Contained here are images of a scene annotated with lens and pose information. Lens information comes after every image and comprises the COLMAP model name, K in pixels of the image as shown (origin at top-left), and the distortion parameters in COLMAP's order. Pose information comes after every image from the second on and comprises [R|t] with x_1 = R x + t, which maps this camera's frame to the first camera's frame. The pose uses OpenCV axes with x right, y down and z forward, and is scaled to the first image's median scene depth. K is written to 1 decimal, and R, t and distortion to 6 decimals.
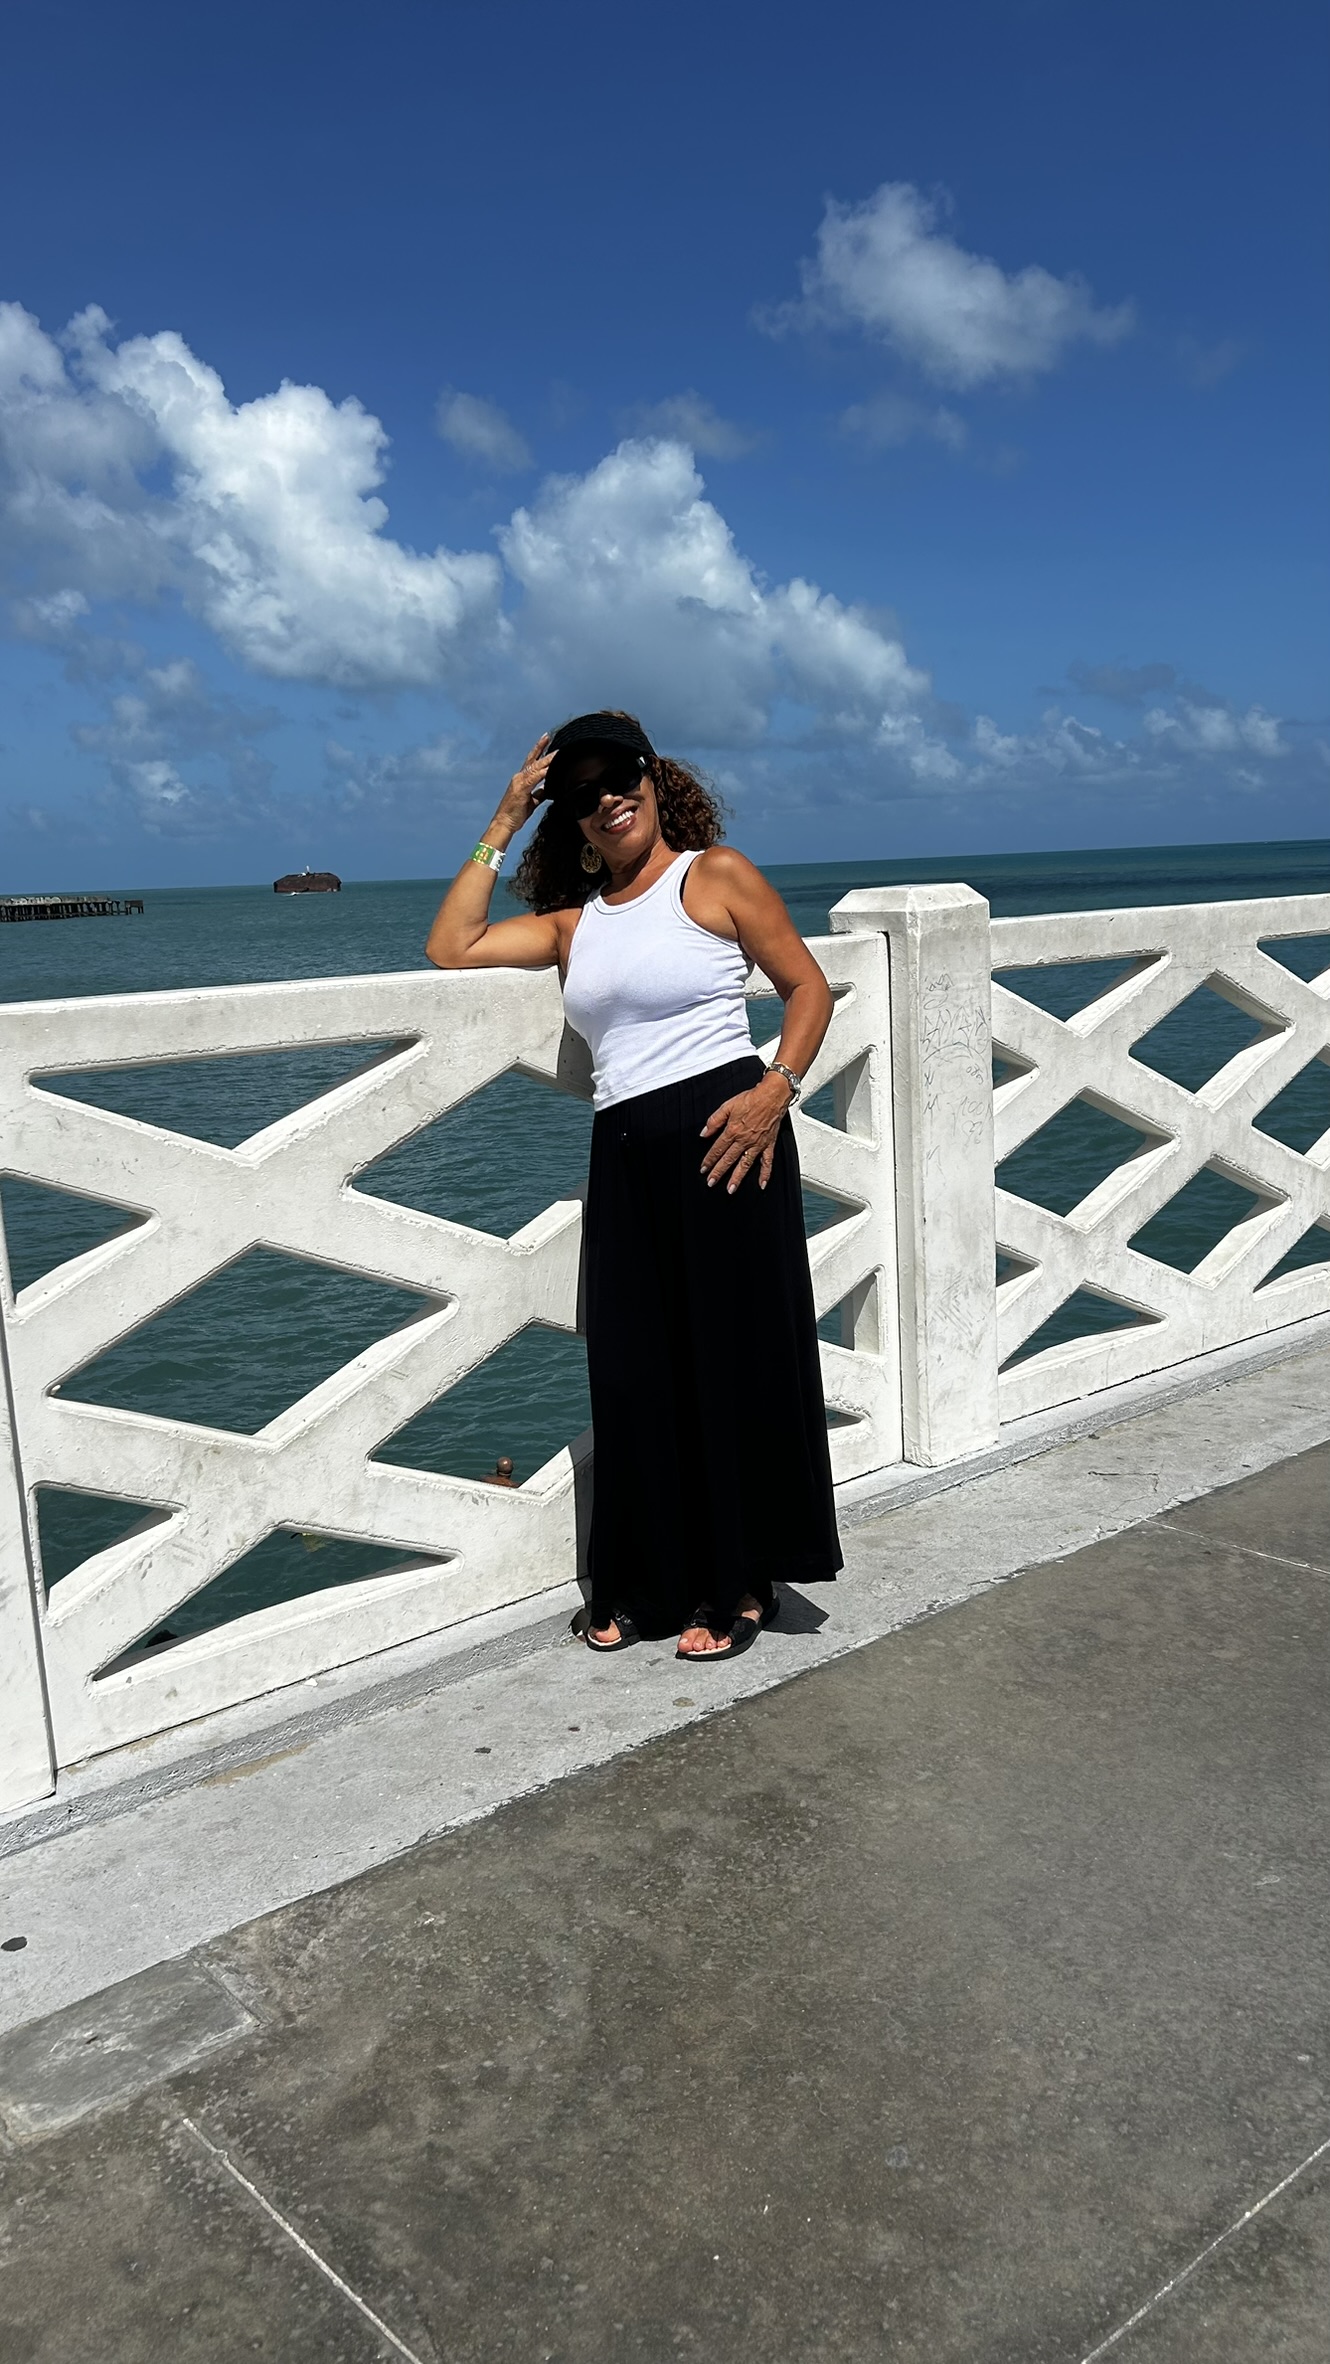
lens RADIAL K [[1837.0, 0, 654.6], [0, 1837.0, 1180.9], [0, 0, 1]] dist [0.028791, -0.013627]
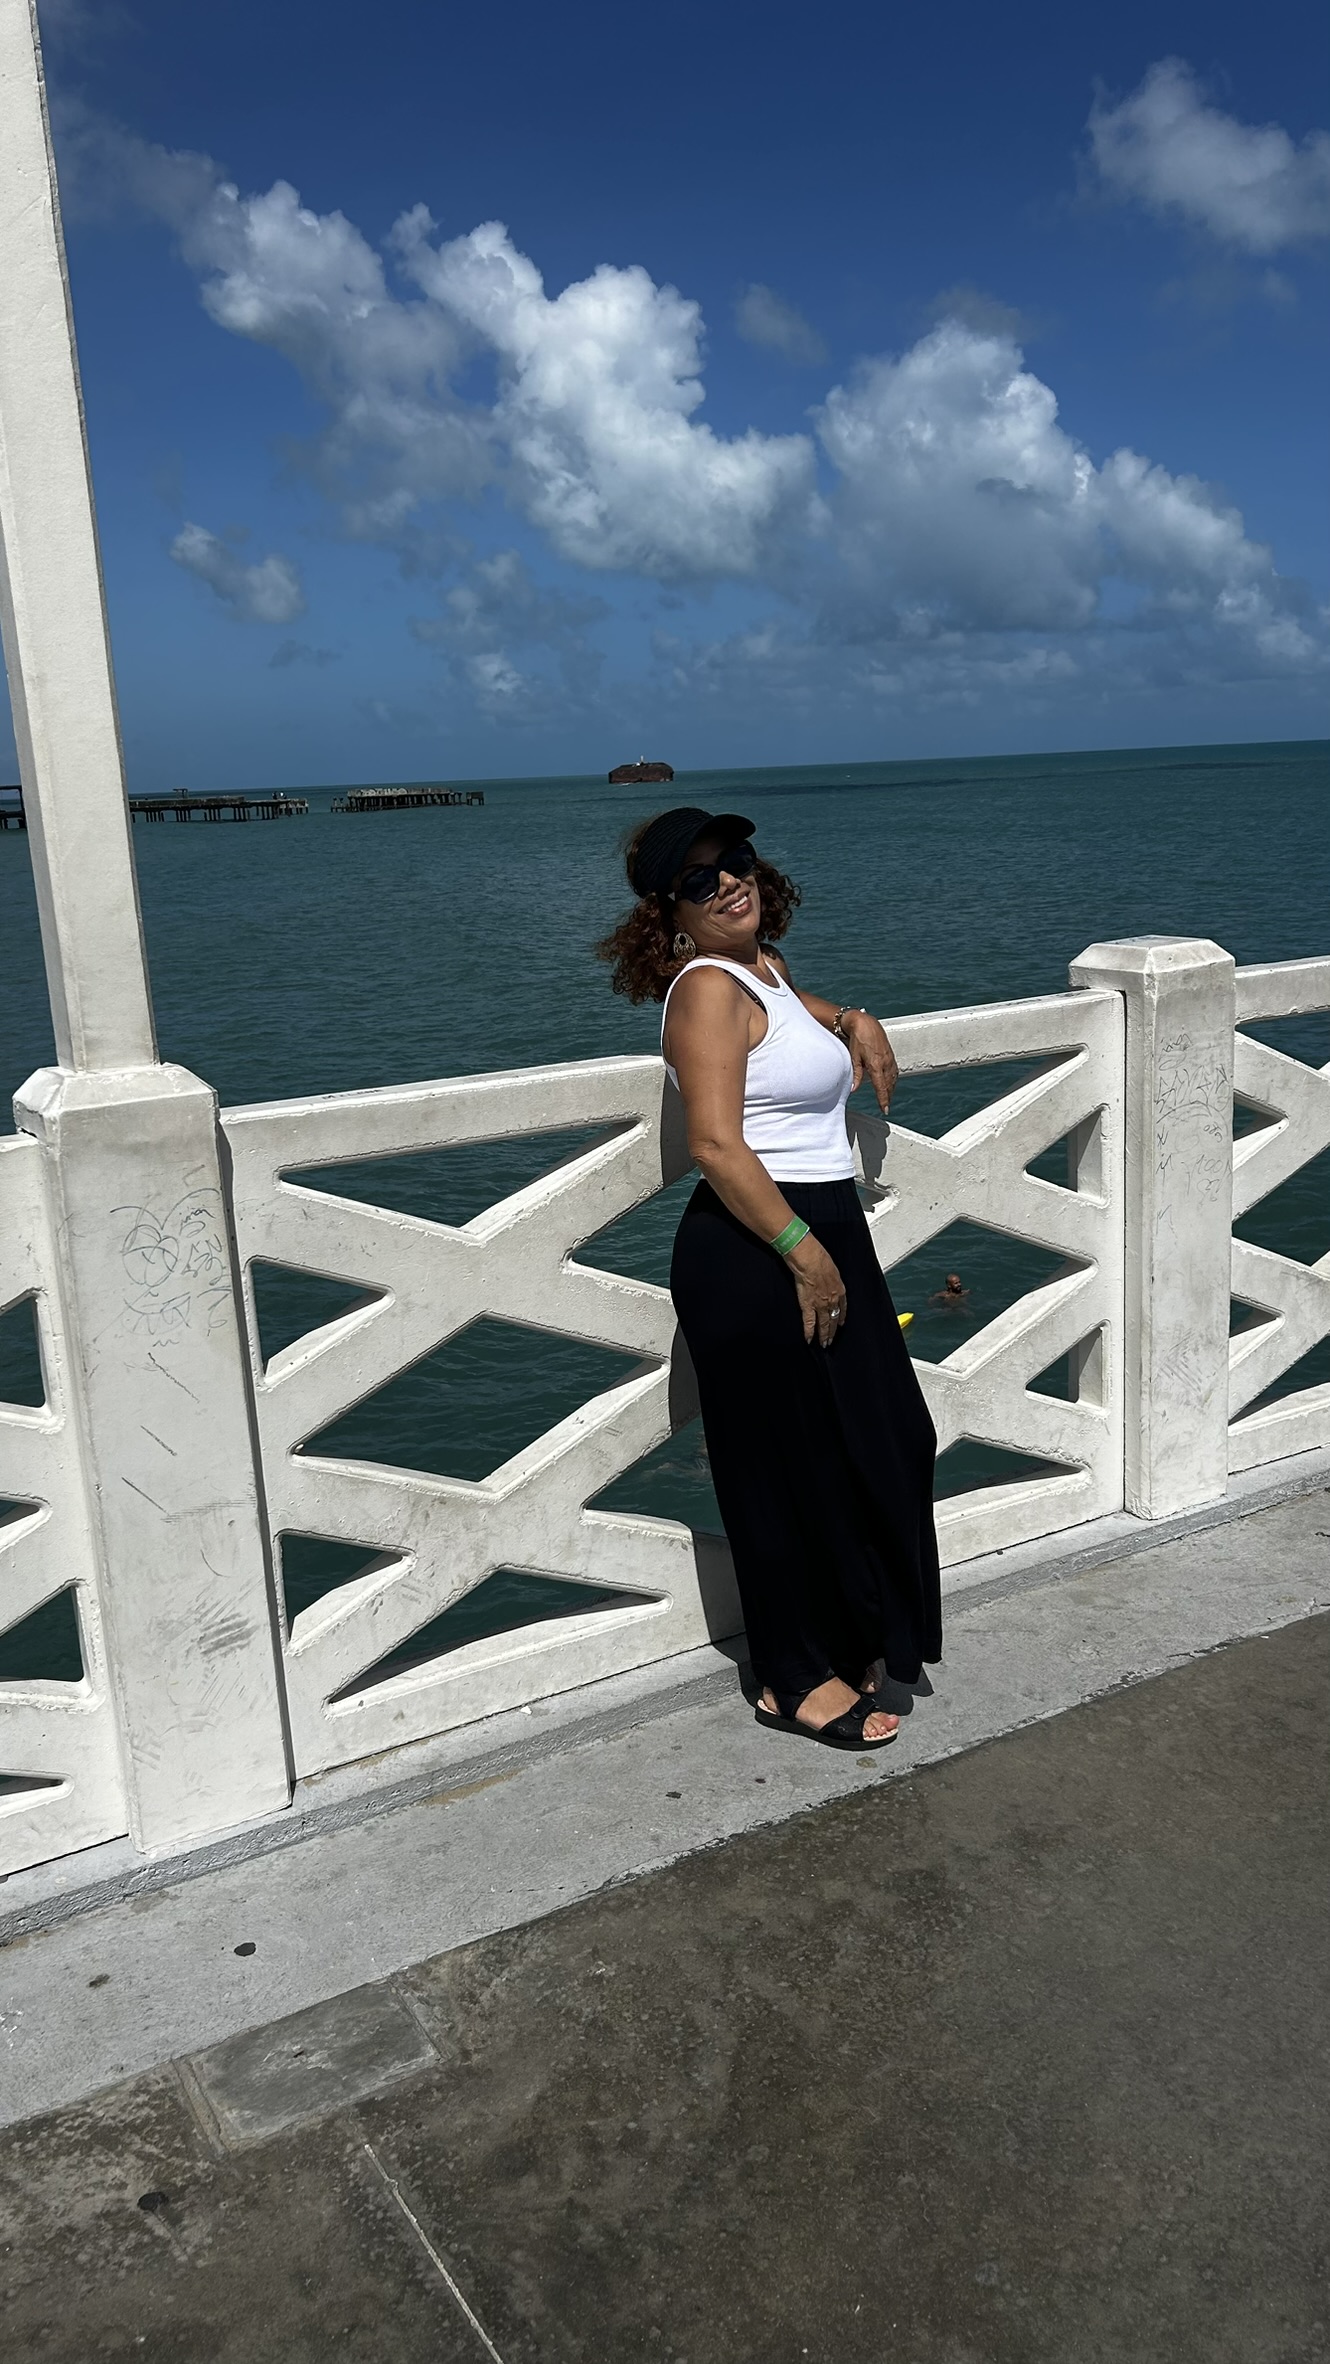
lens RADIAL K [[1837.0, 0, 654.6], [0, 1837.0, 1180.9], [0, 0, 1]] dist [0.028791, -0.013627]
pose [[0.984782, 0.037236, -0.169761, 0.080302], [-0.028297, 0.998098, 0.054778, -0.133161], [0.171478, -0.049141, 0.983962, -0.056877]]
